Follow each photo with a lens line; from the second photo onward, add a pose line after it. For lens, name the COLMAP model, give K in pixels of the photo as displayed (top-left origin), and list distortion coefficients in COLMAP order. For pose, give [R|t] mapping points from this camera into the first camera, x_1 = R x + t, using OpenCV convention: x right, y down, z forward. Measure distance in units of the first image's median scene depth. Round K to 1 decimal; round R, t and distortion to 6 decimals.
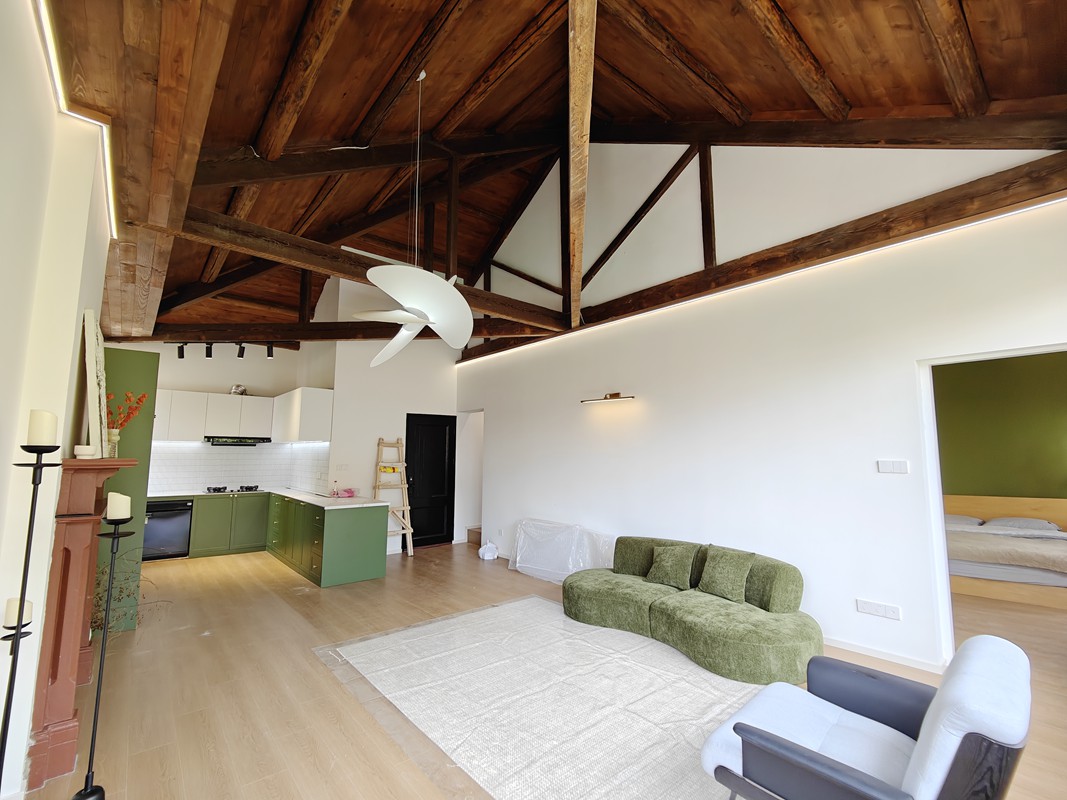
lens RADIAL K [[466.0, 0, 537.7], [0, 466.0, 401.6], [0, 0, 1]] dist [0.020601, -0.014584]
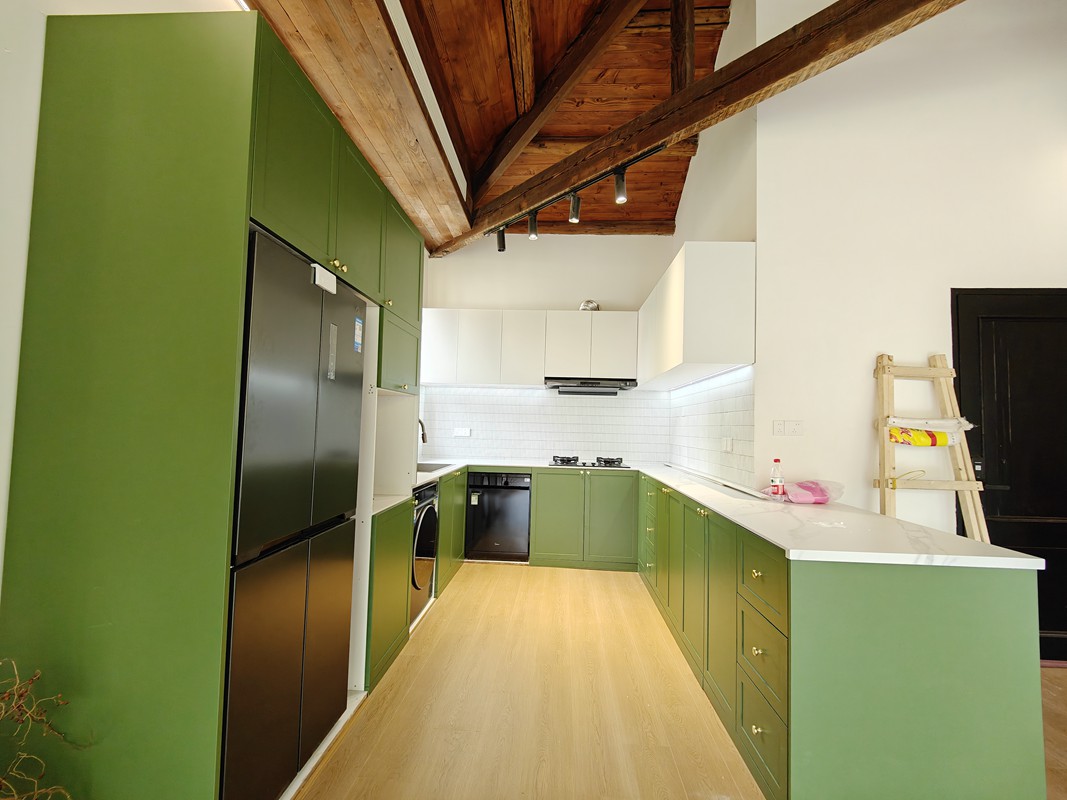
lens RADIAL K [[466.0, 0, 537.7], [0, 466.0, 401.6], [0, 0, 1]] dist [0.020601, -0.014584]
pose [[0.726837, -0.023170, -0.686419, -0.277797], [0.054376, 0.998235, 0.023884, 0.091584], [0.684654, -0.054685, 0.726814, 0.524041]]
